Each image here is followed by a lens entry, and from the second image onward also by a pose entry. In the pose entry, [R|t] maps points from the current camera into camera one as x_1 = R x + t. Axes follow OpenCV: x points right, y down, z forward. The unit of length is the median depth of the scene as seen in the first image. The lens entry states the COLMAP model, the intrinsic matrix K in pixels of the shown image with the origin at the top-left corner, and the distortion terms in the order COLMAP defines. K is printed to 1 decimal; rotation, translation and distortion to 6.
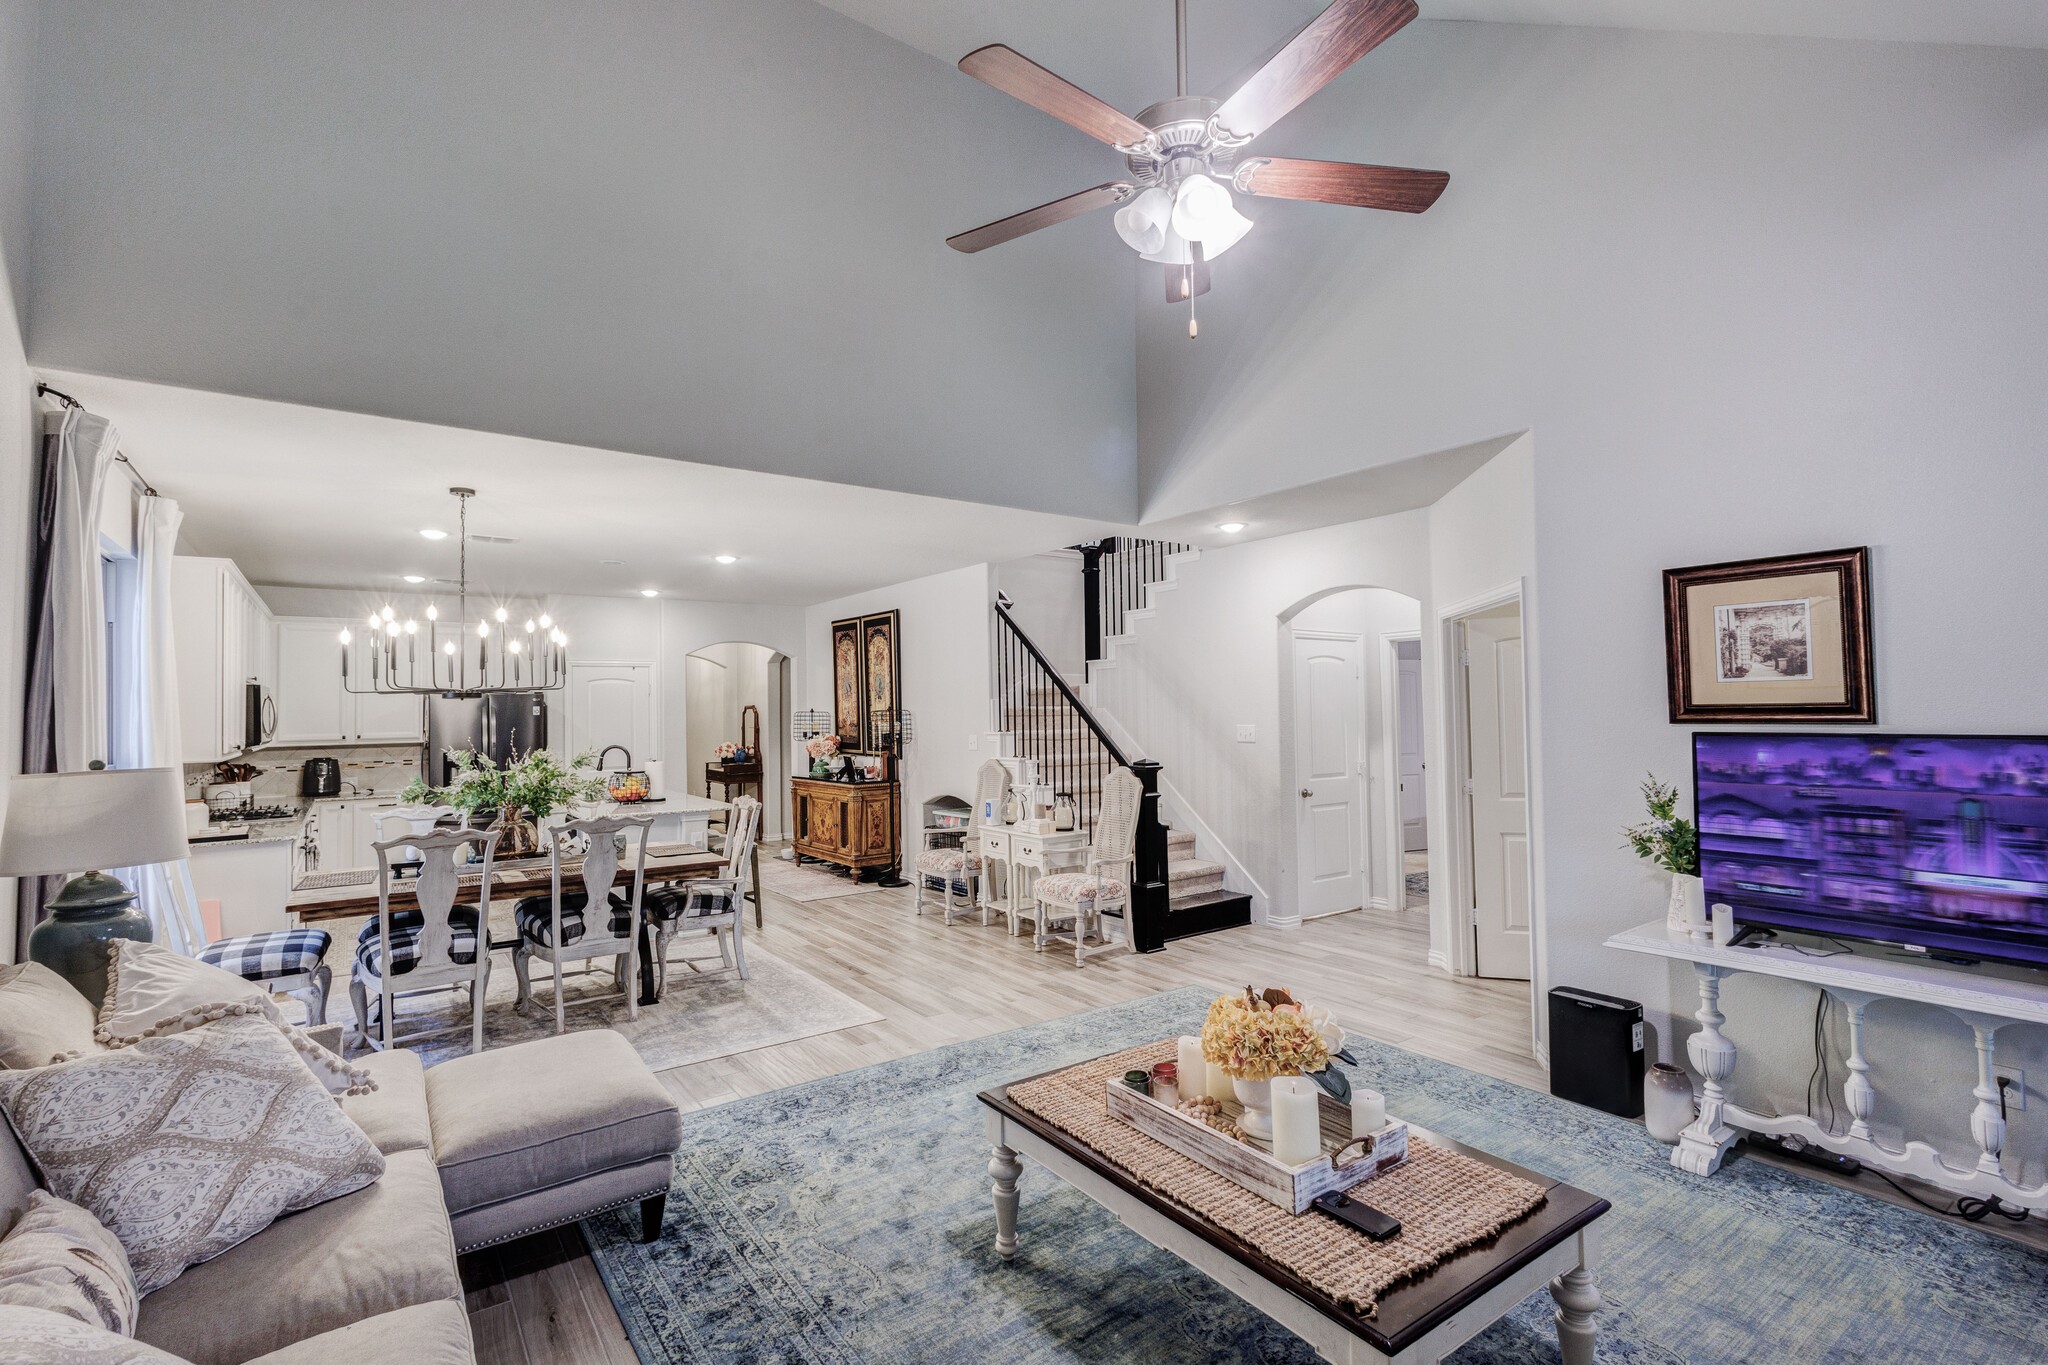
lens RADIAL K [[937.0, 0, 1024.0], [0, 937.0, 682.5], [0, 0, 1]] dist [0.007947, -0.001195]
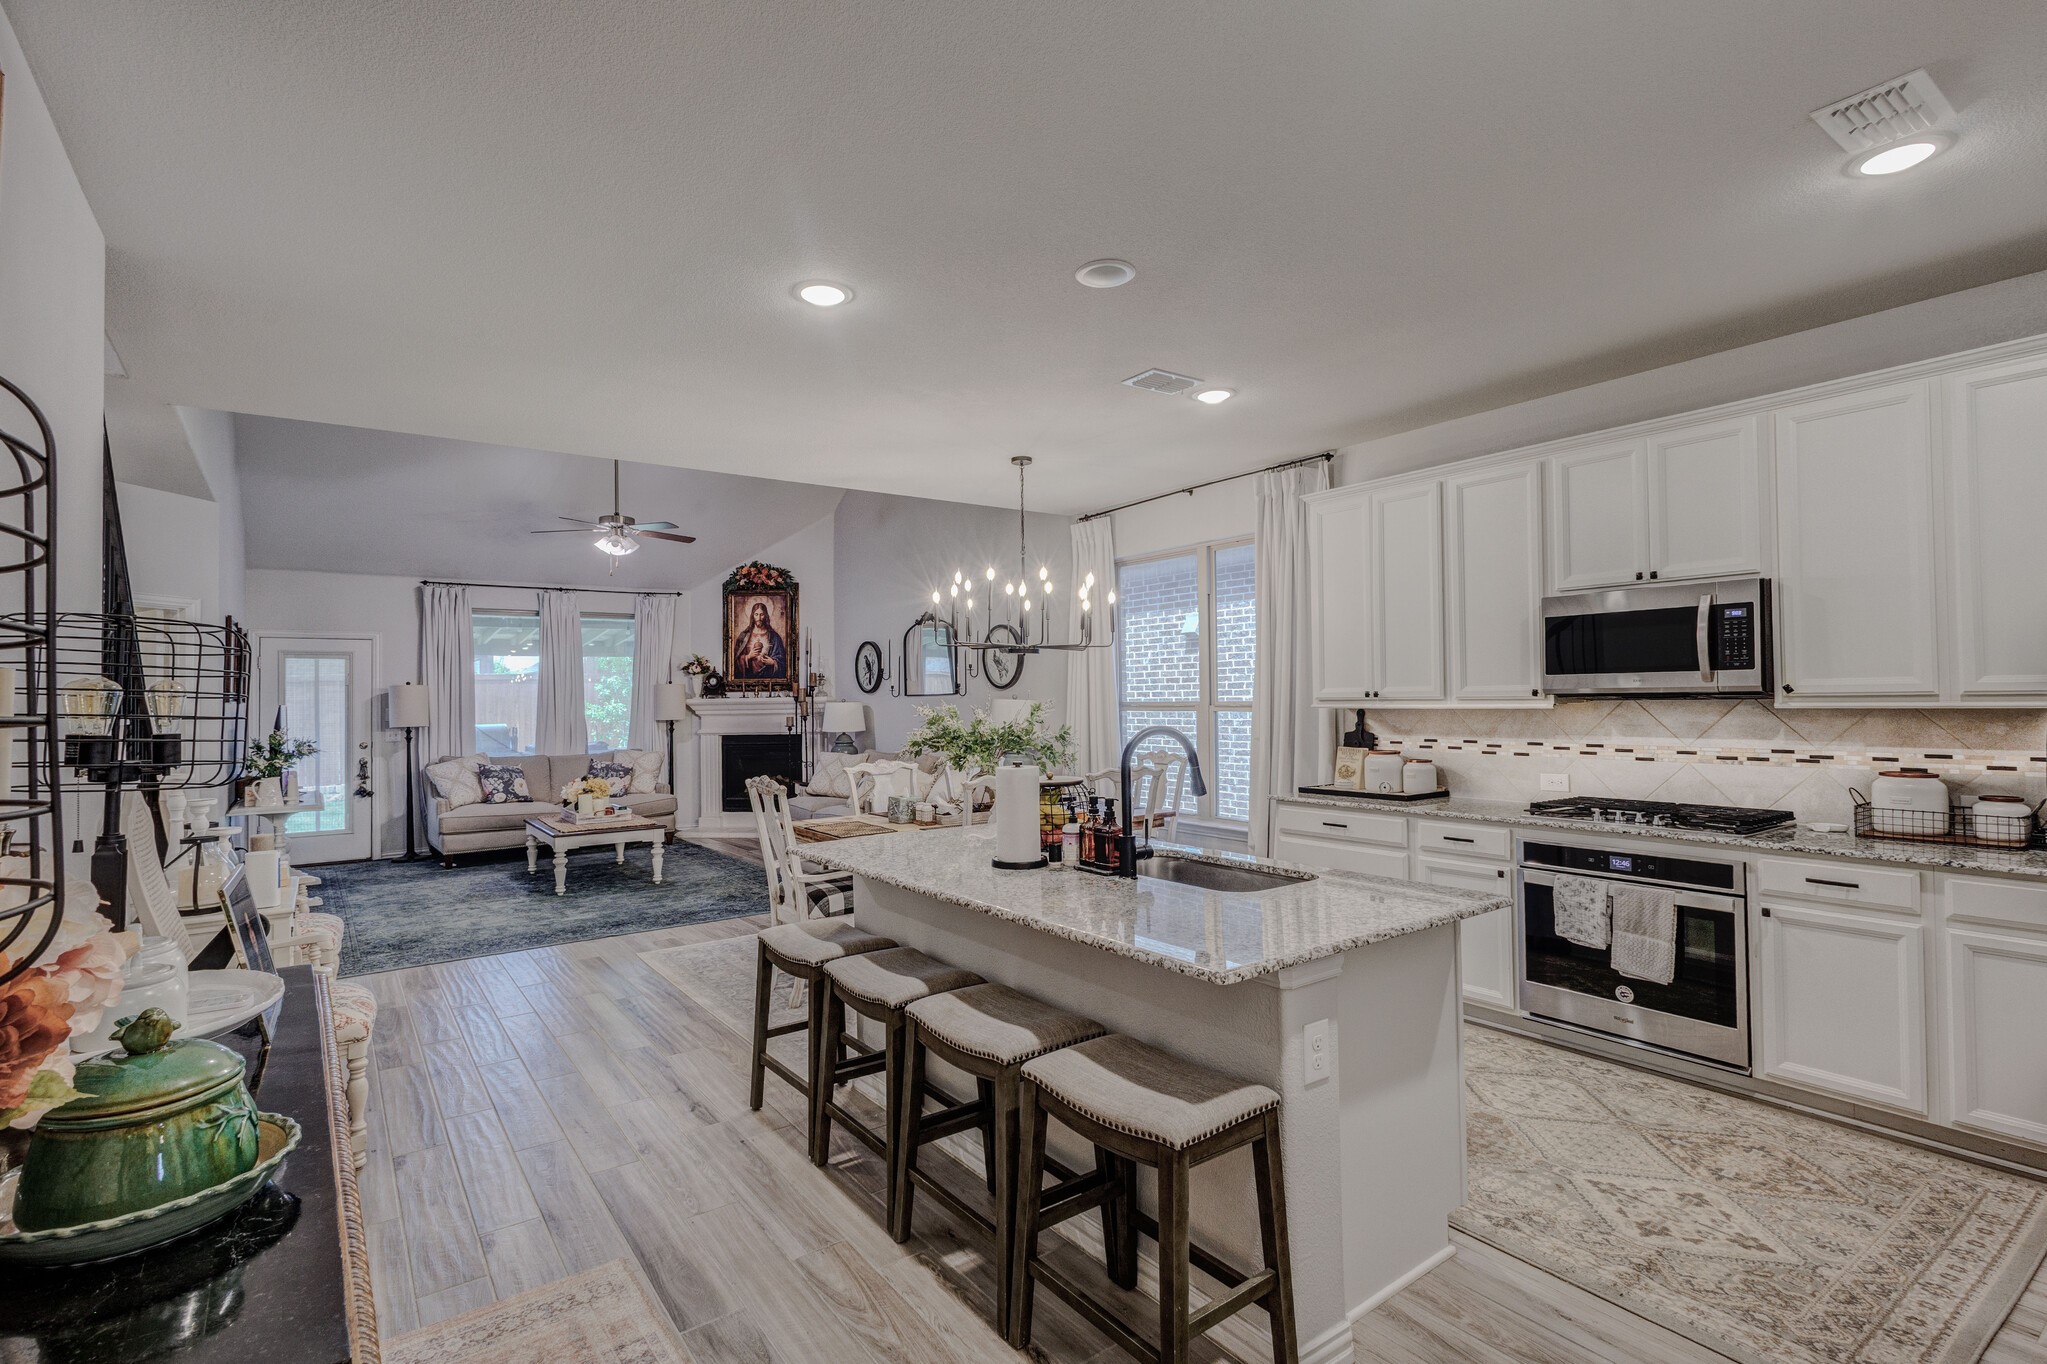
lens RADIAL K [[967.4, 0, 1023.5], [0, 967.4, 682.0], [0, 0, 1]] dist [0.010521, 0.000107]
pose [[-0.999554, 0.028727, -0.008154, -0.554460], [0.029086, 0.998421, -0.048054, 0.096083], [0.006761, -0.048270, -0.998811, 1.986678]]
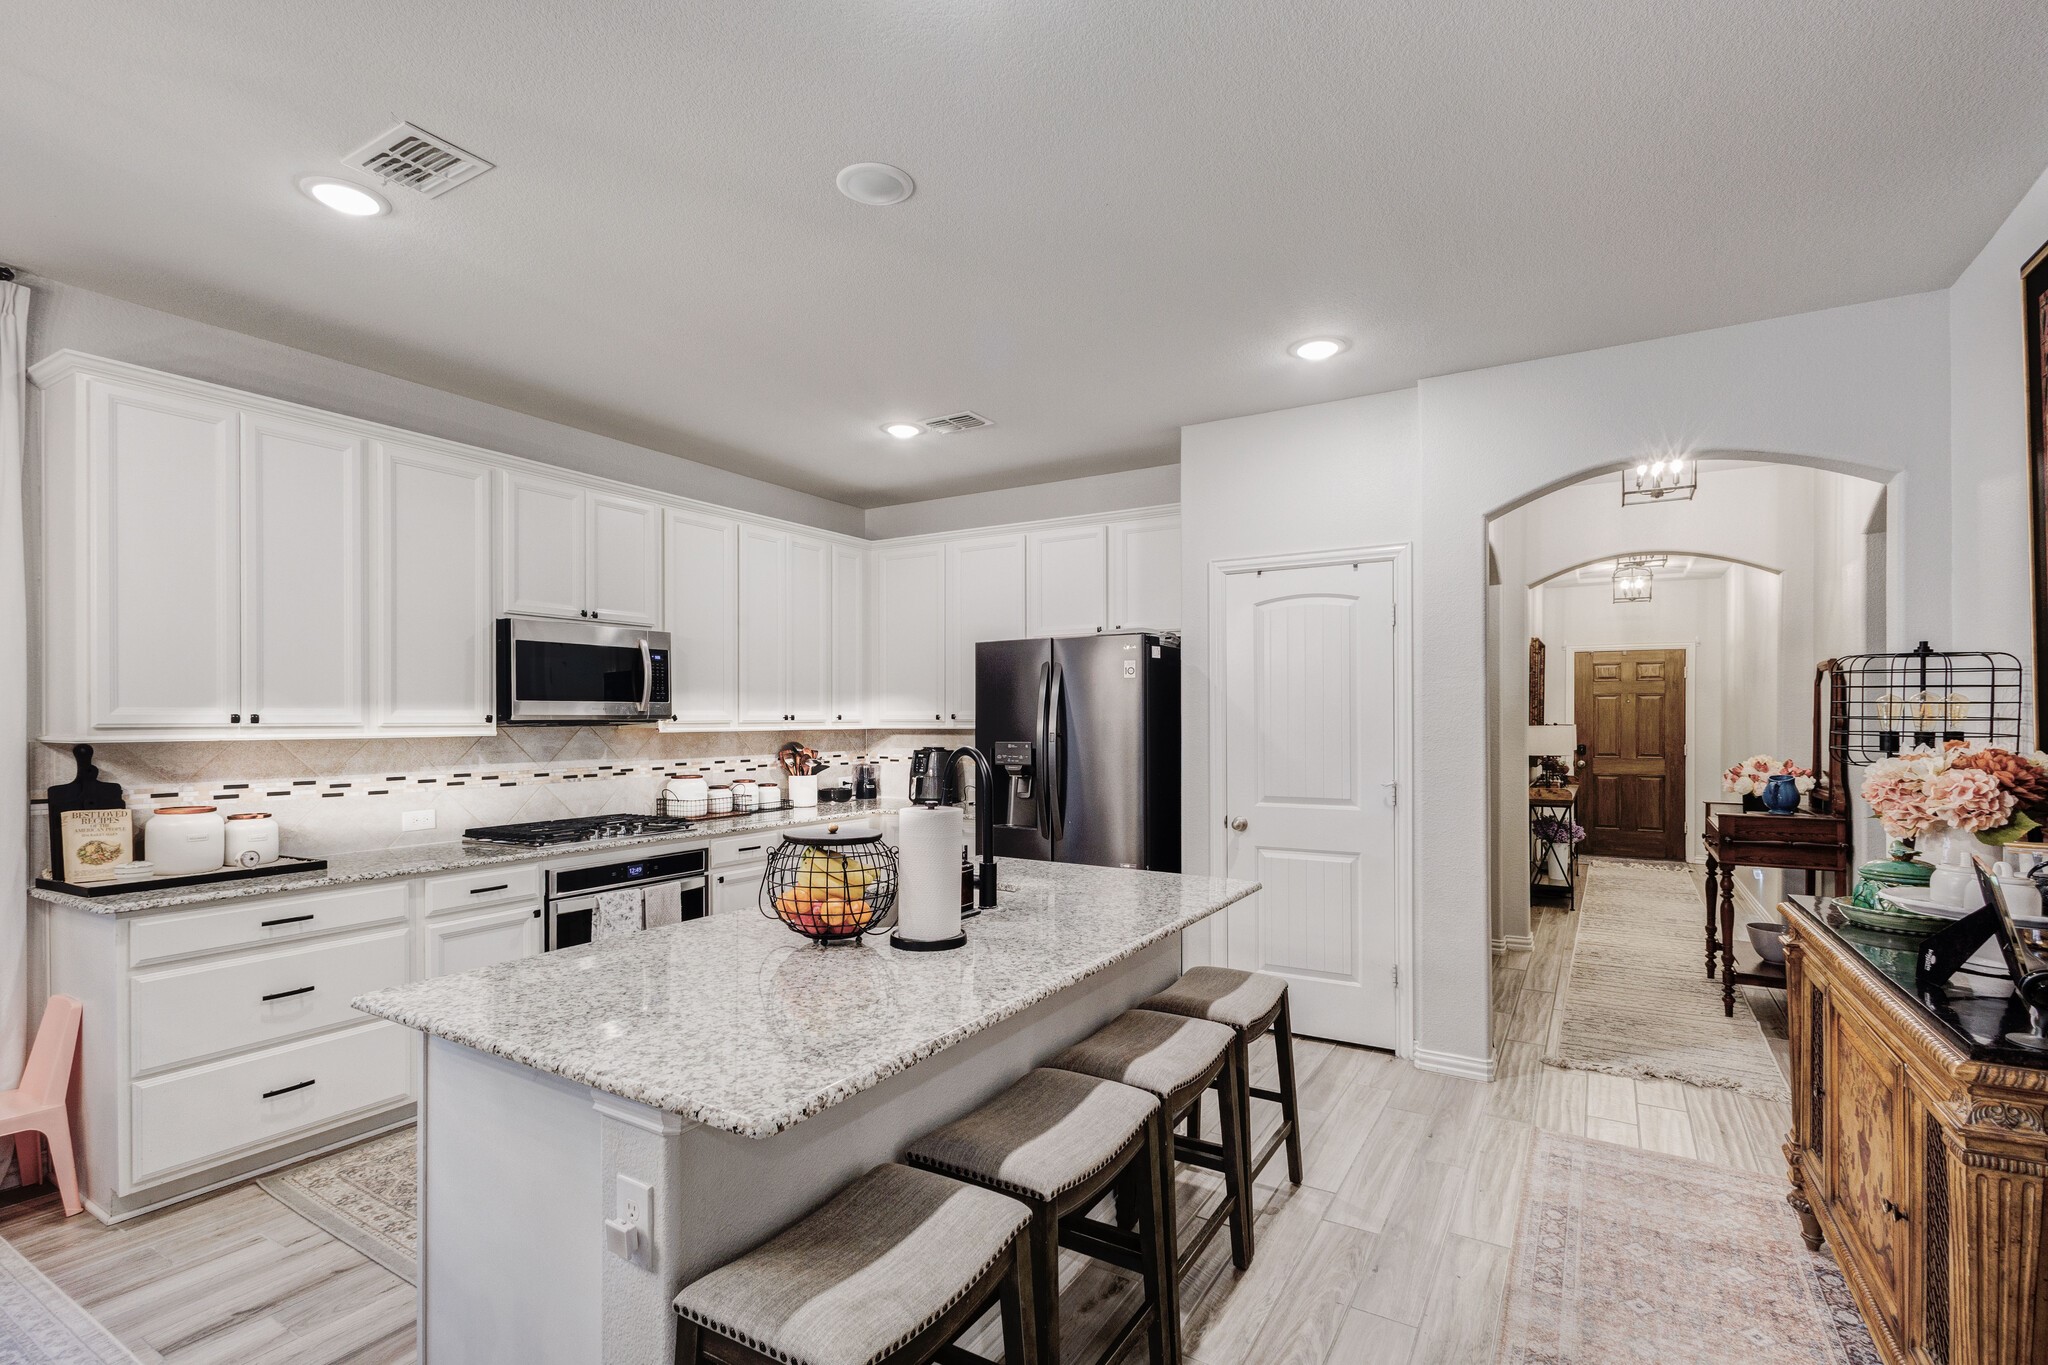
lens RADIAL K [[954.7, 0, 1022.3], [0, 954.7, 719.5], [0, 0, 1]] dist [0.009419, -0.000044]
pose [[0.393896, 0.016795, -0.919001, -0.154076], [0.024237, 0.999296, 0.028651, 0.068276], [0.918835, -0.033559, 0.393212, 1.279079]]
